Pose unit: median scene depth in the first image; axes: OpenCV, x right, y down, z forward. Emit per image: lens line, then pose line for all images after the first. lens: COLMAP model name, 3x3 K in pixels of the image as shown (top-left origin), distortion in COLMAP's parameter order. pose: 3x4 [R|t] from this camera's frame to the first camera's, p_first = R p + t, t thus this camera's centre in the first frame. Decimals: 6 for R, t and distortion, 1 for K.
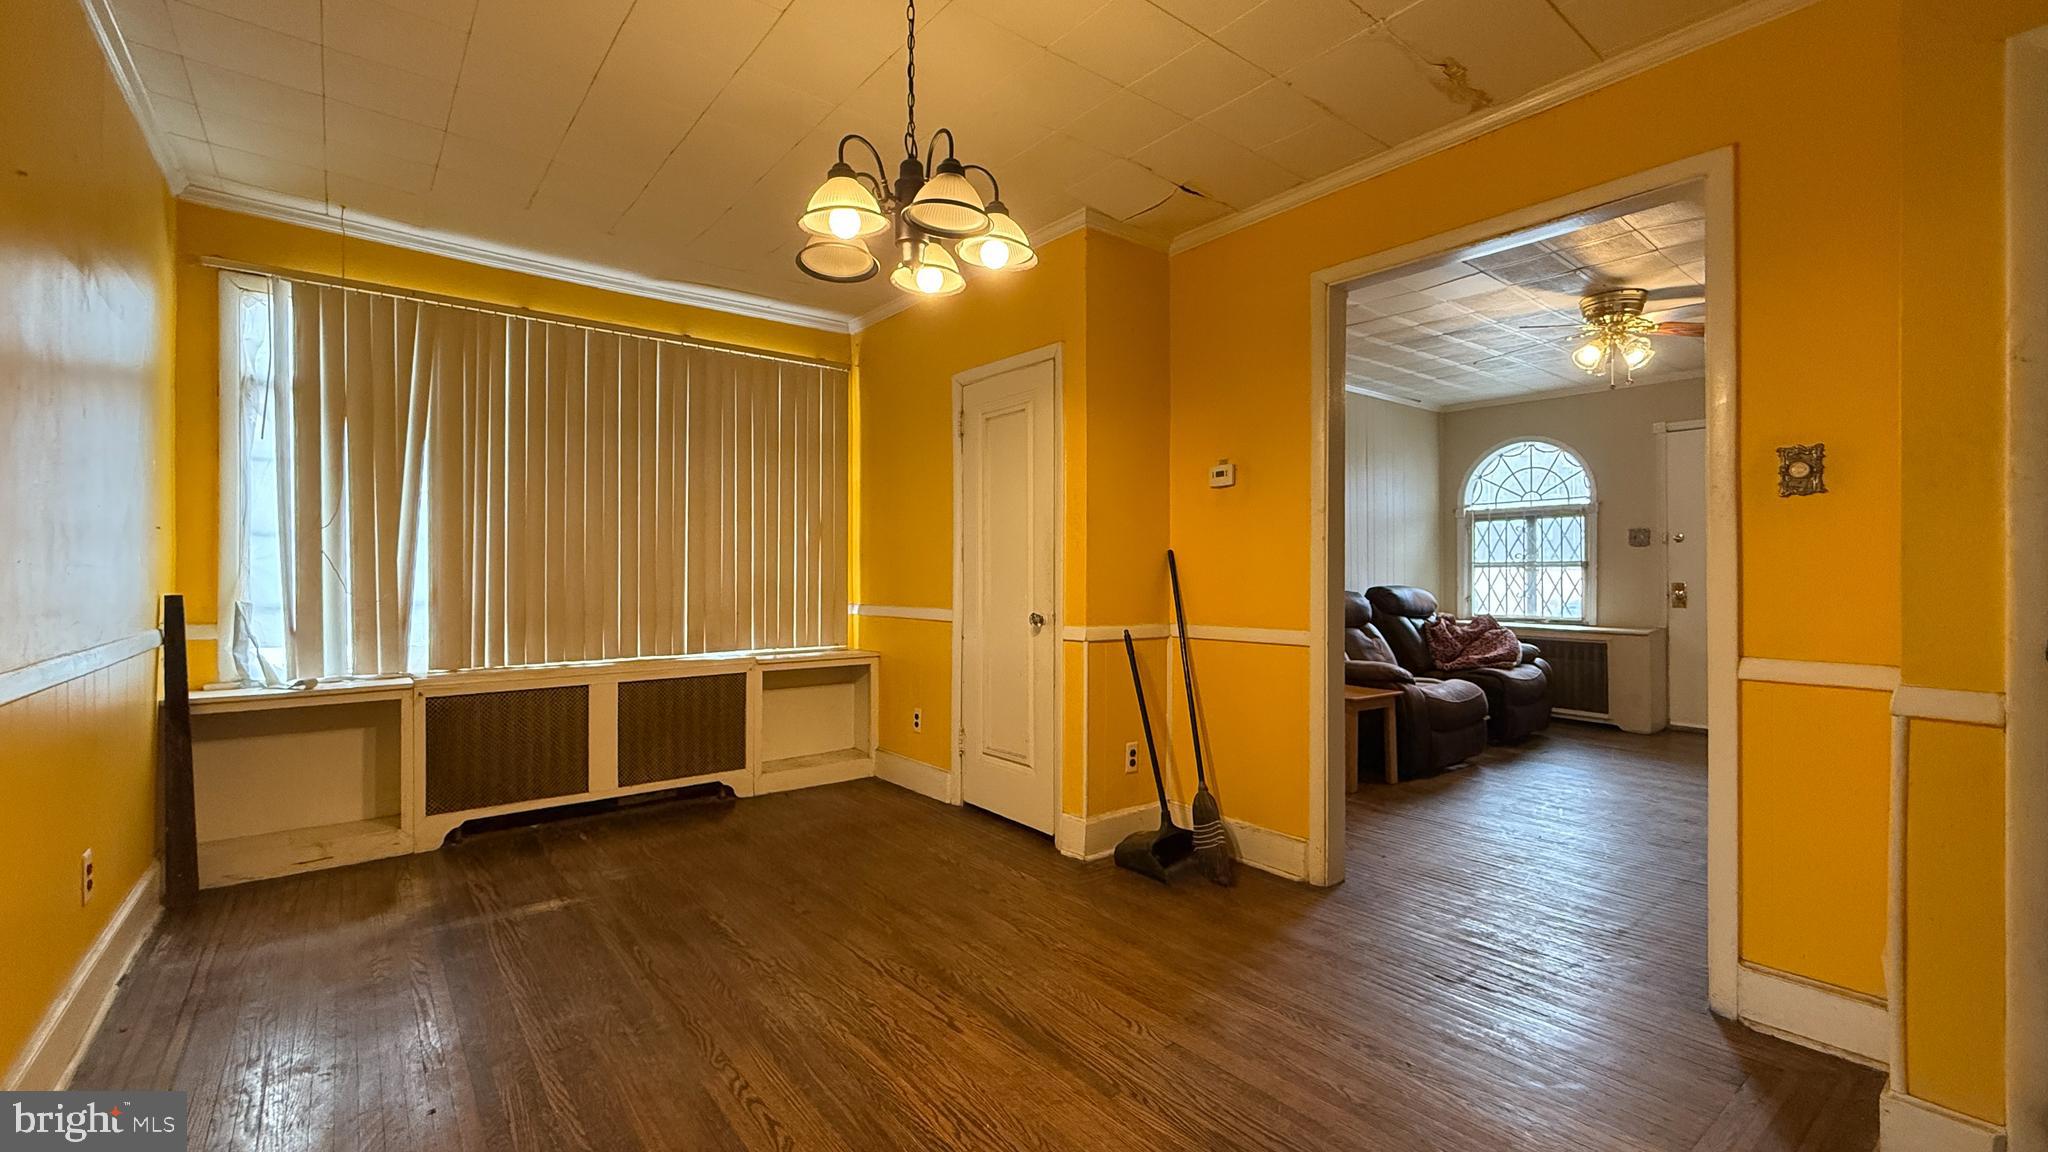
lens RADIAL K [[861.0, 0, 1068.5], [0, 861.0, 565.4], [0, 0, 1]] dist [-0.001264, -0.001150]
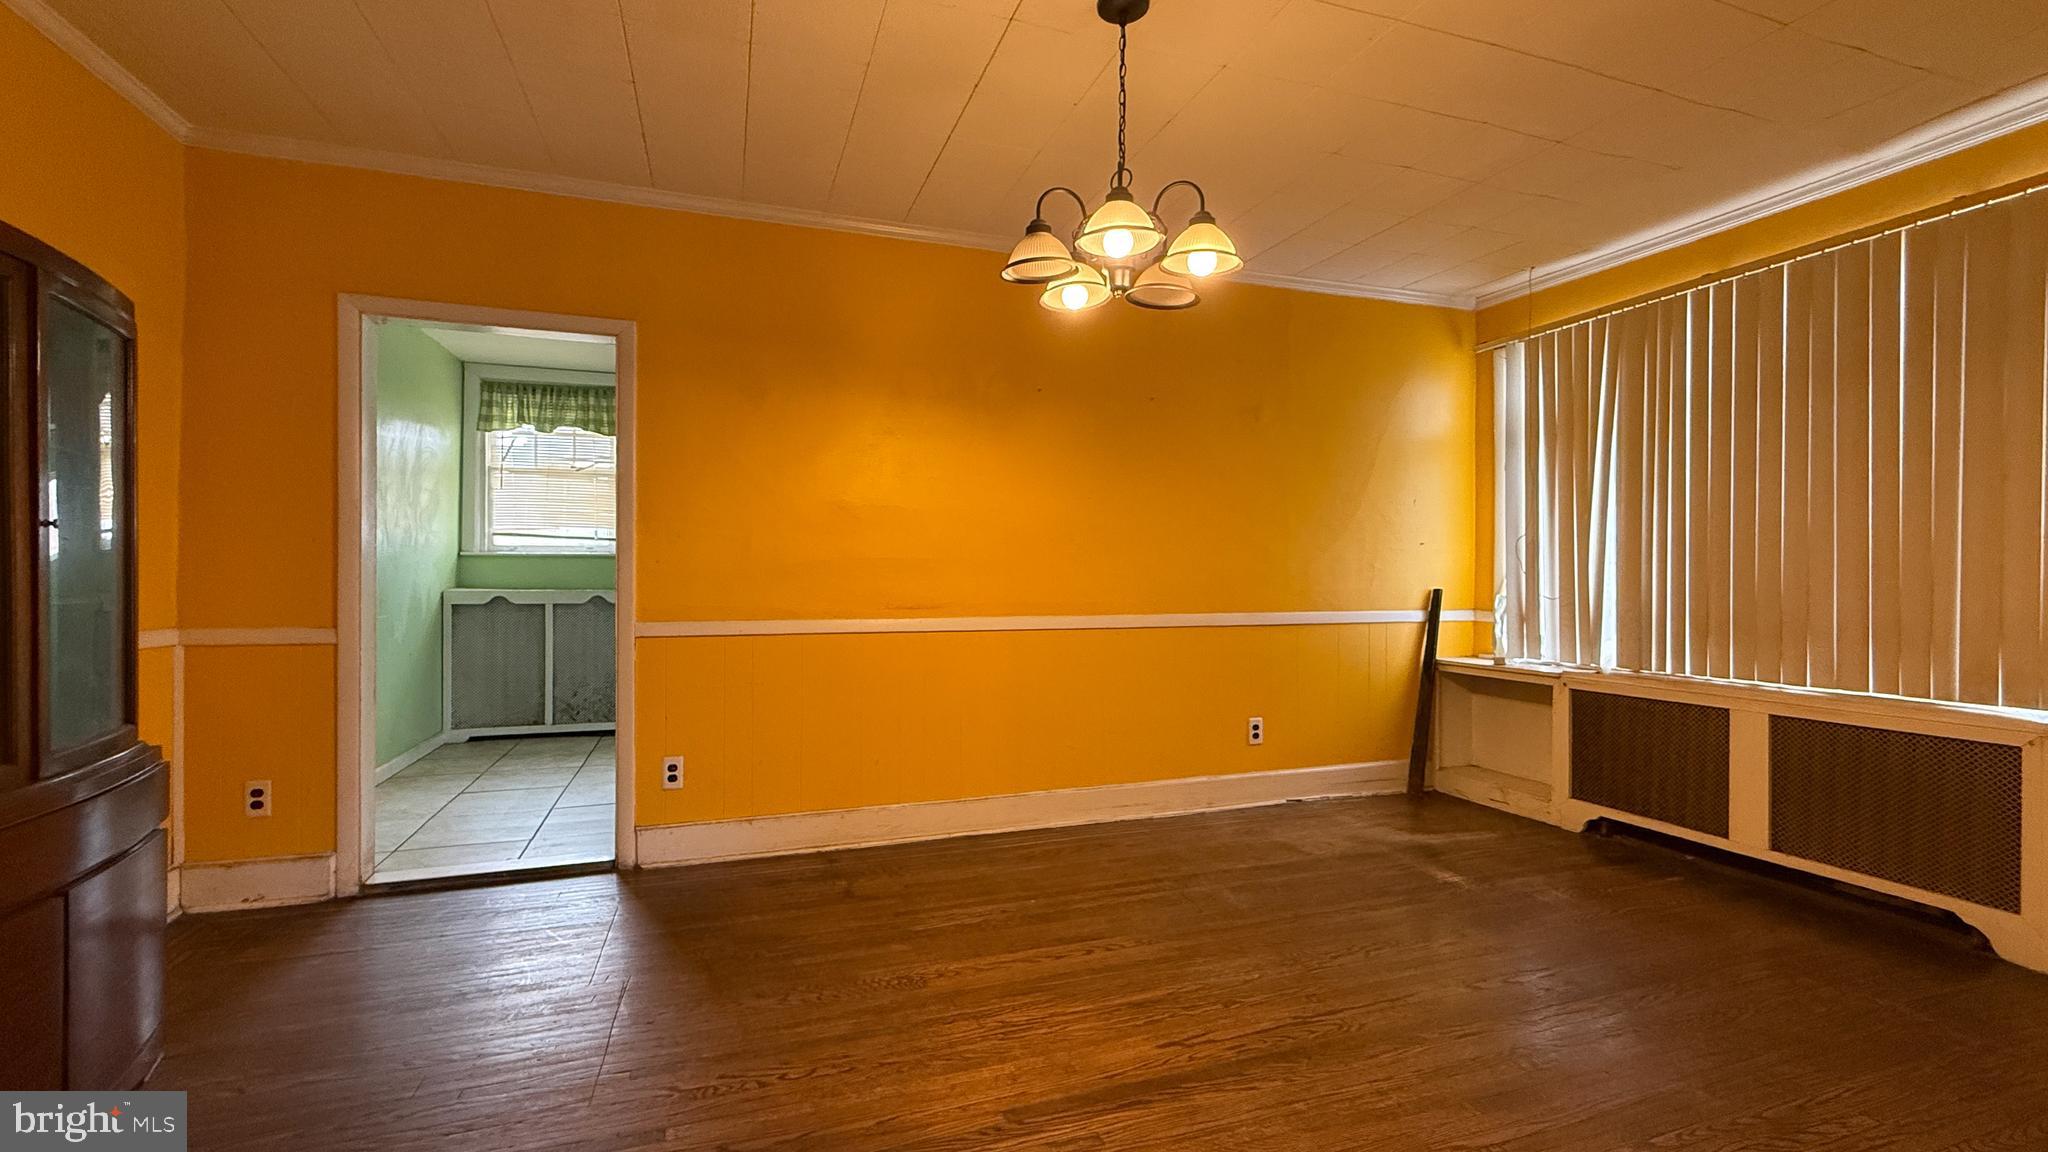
lens RADIAL K [[861.0, 0, 1016.6], [0, 861.0, 570.8], [0, 0, 1]] dist [-0.001264, -0.001150]
pose [[-0.391290, -0.006334, -0.920245, 0.525244], [0.006870, 0.999928, -0.009804, 0.011409], [0.920242, -0.010158, -0.391219, 0.785632]]
